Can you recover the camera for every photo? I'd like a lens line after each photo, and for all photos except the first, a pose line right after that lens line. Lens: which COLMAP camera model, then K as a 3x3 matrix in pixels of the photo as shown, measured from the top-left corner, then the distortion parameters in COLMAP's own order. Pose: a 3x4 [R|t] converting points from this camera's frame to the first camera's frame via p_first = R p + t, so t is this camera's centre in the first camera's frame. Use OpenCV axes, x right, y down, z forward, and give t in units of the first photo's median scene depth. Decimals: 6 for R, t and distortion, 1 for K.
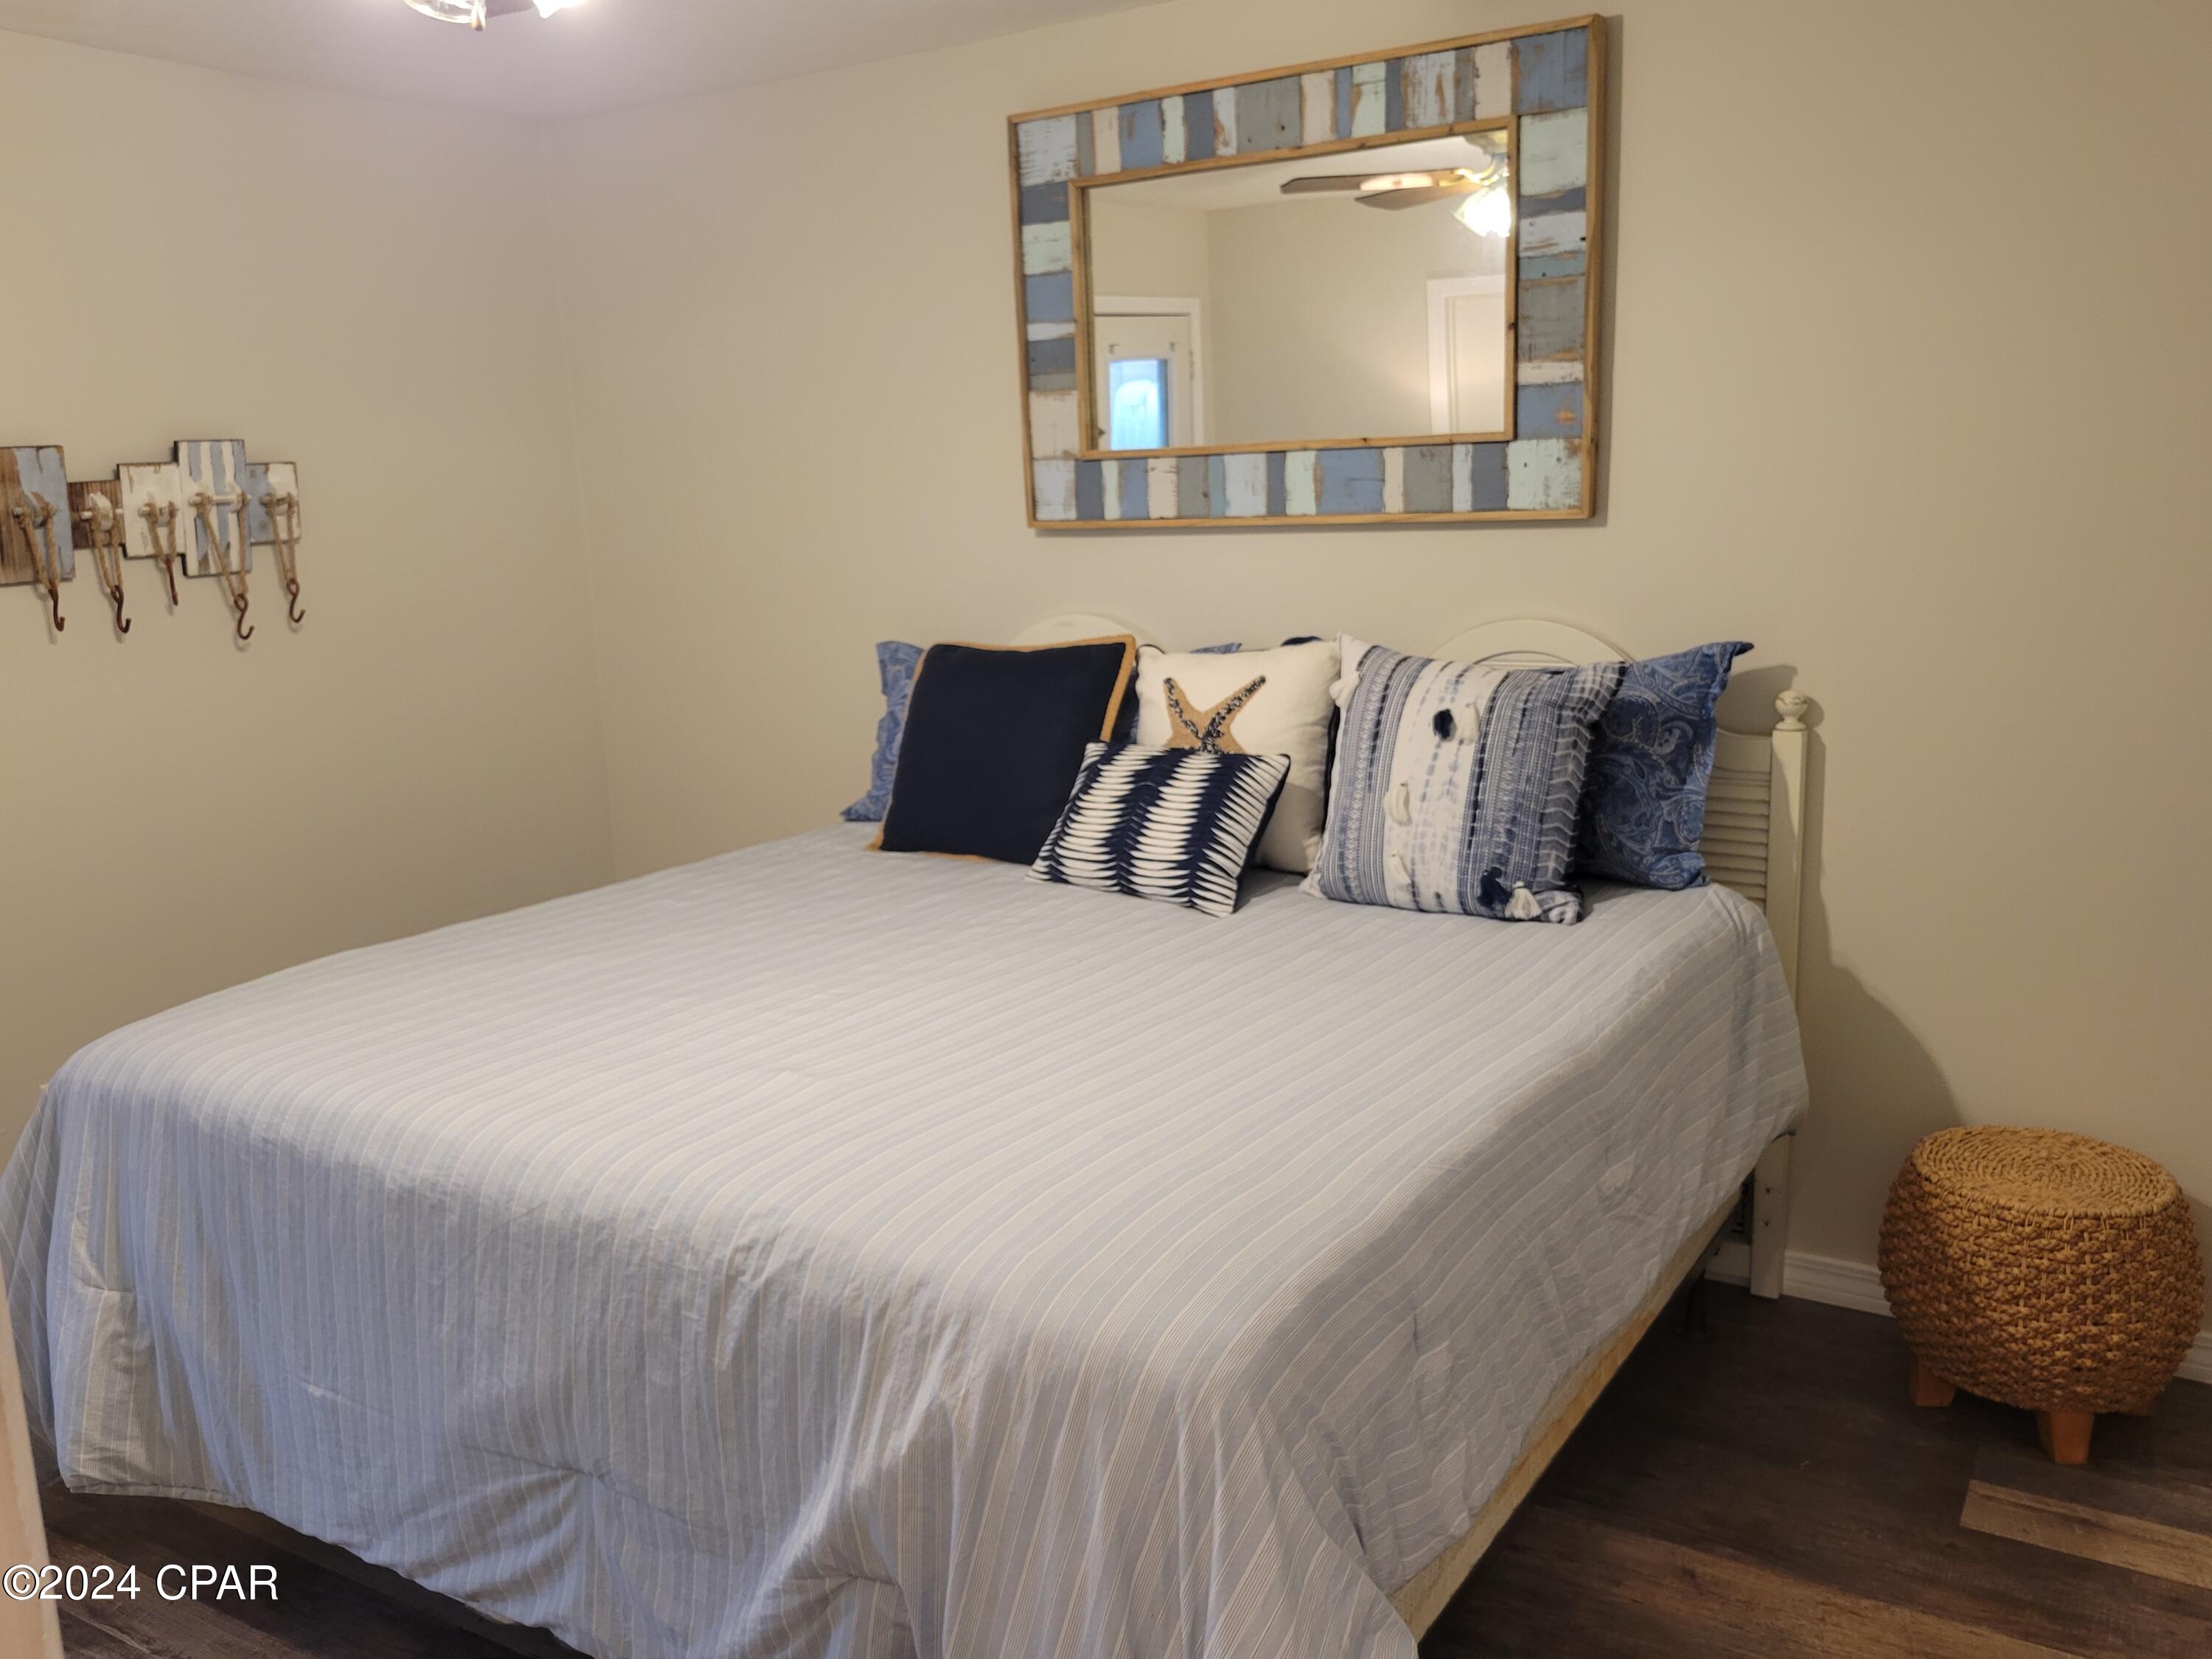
lens RADIAL K [[1819.6, 0, 1106.0], [0, 1819.6, 829.5], [0, 0, 1]] dist [0.014630, -0.001496]
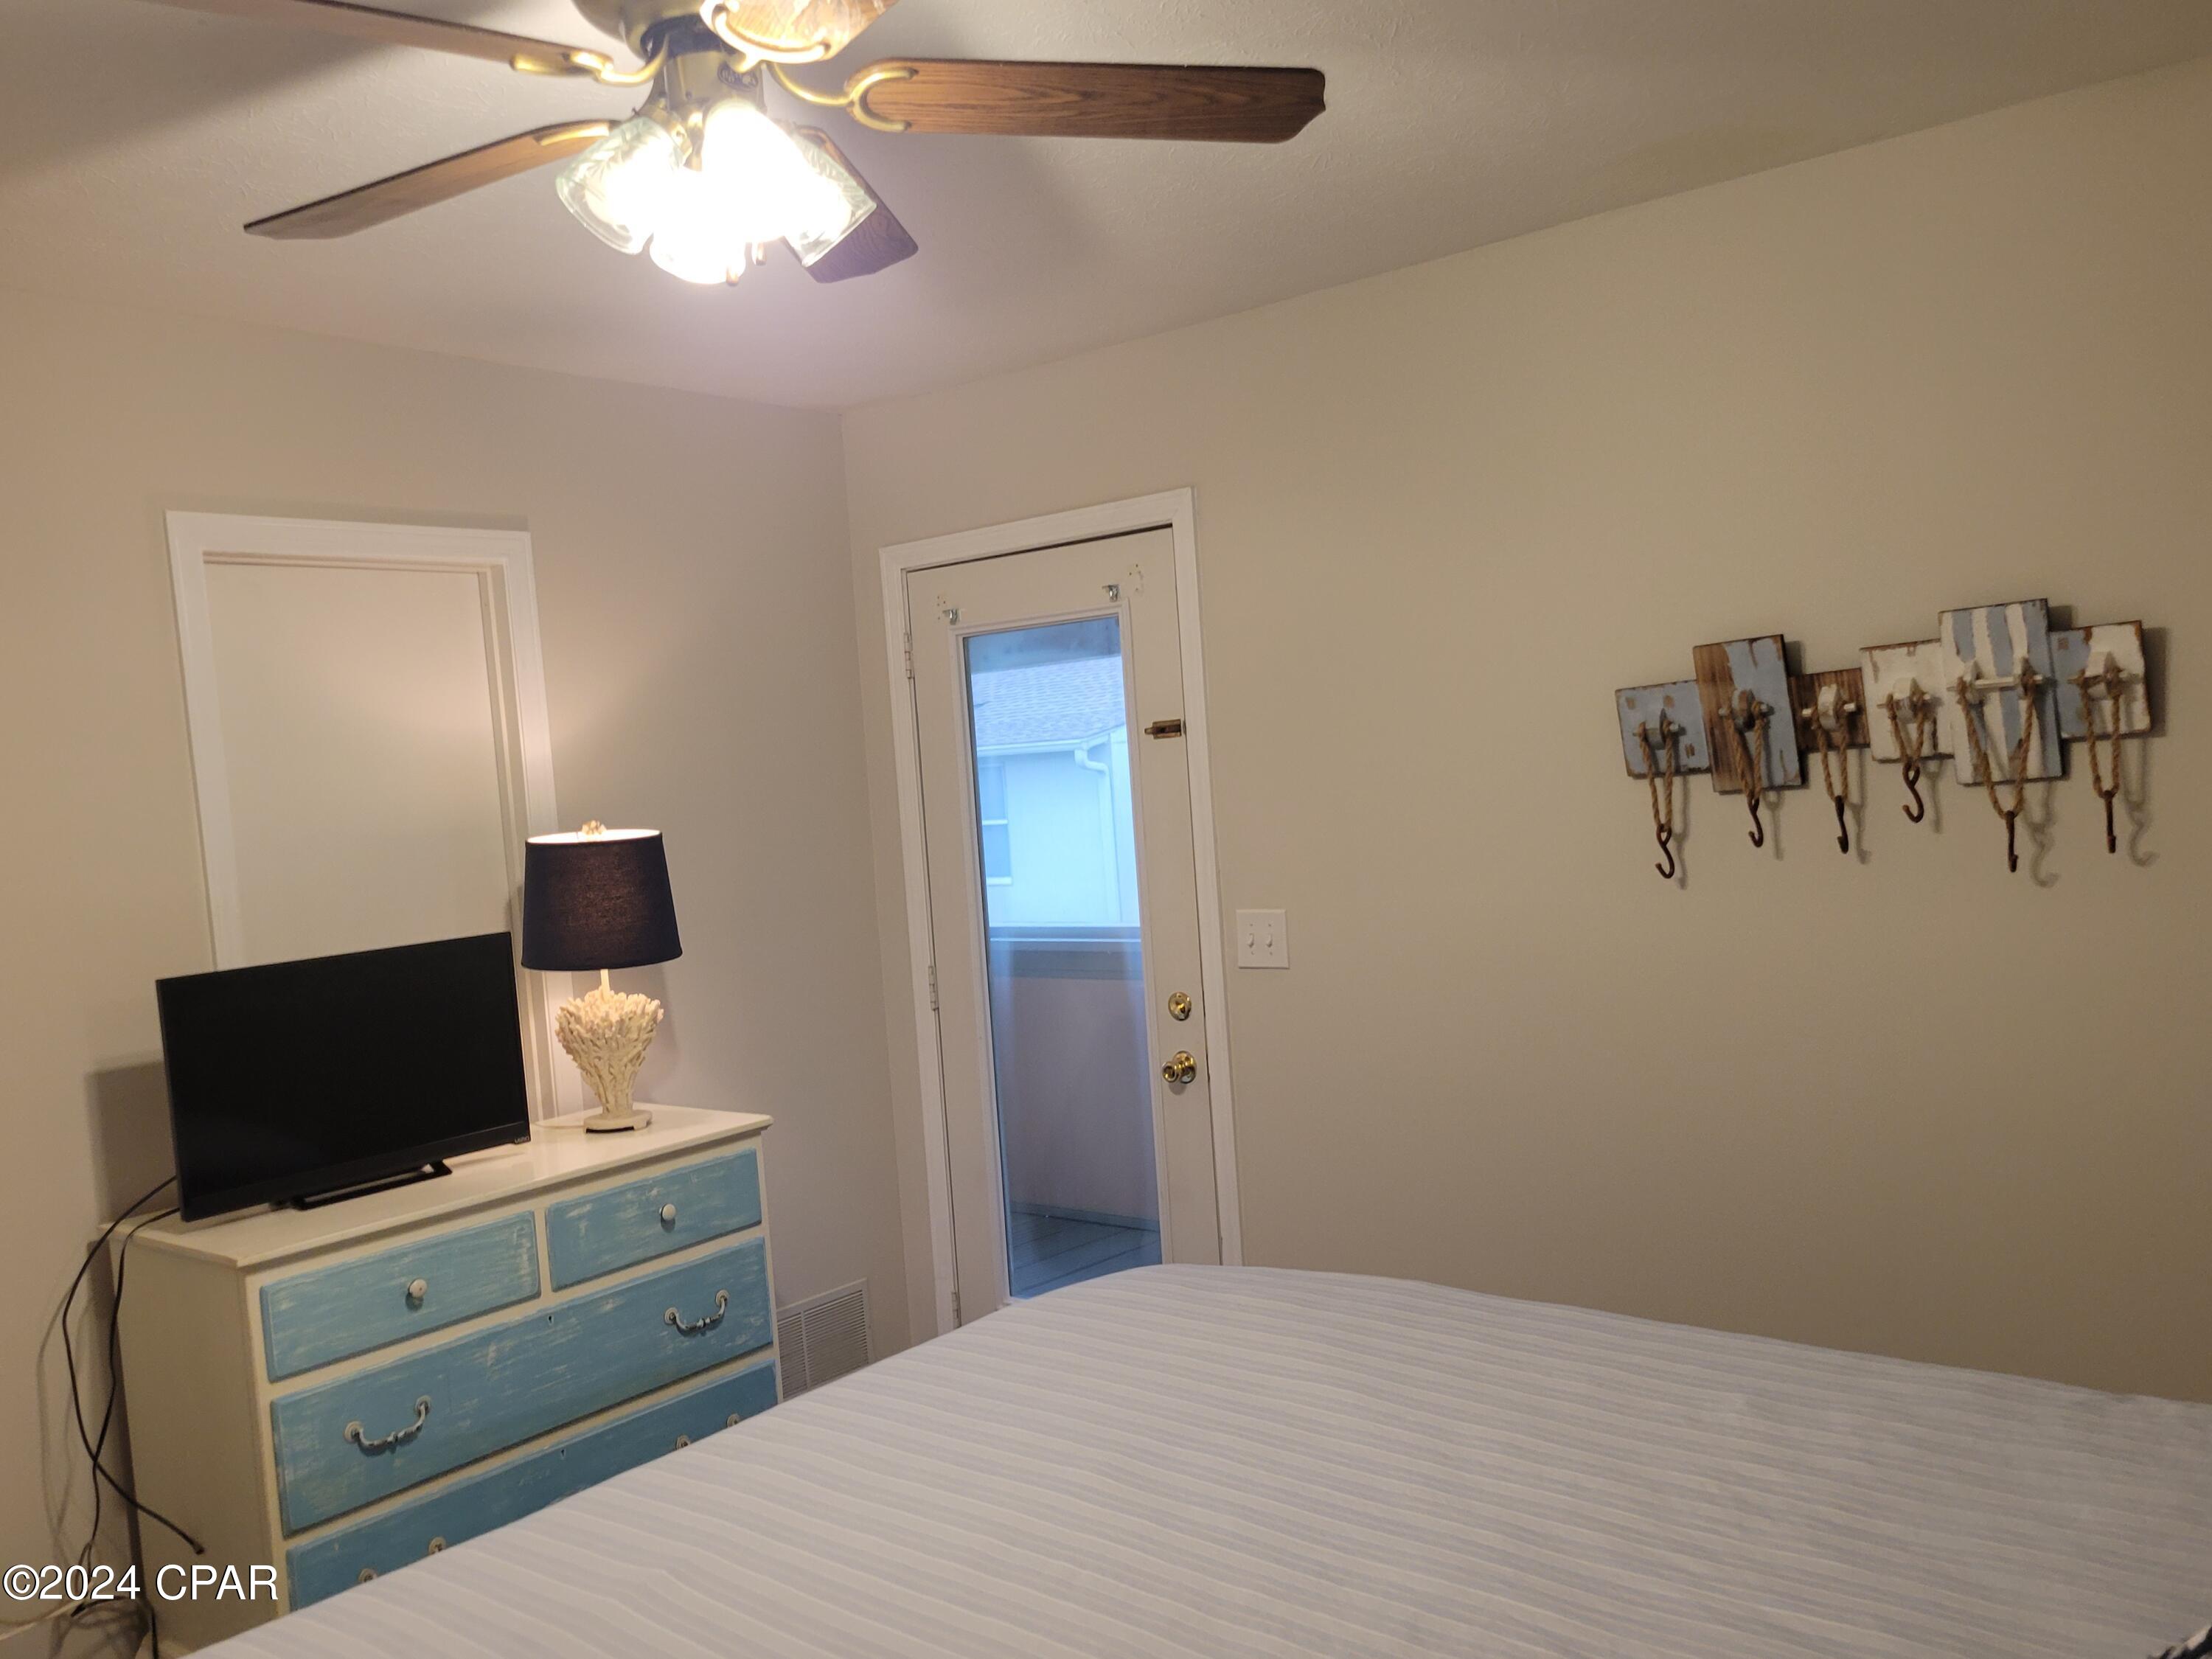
lens RADIAL K [[1819.6, 0, 1106.0], [0, 1819.6, 829.5], [0, 0, 1]] dist [0.014630, -0.001496]
pose [[-0.116912, 0.086925, -0.989331, 0.471322], [-0.098965, 0.990184, 0.098695, -0.255612], [0.988199, 0.109448, -0.107162, 1.169329]]
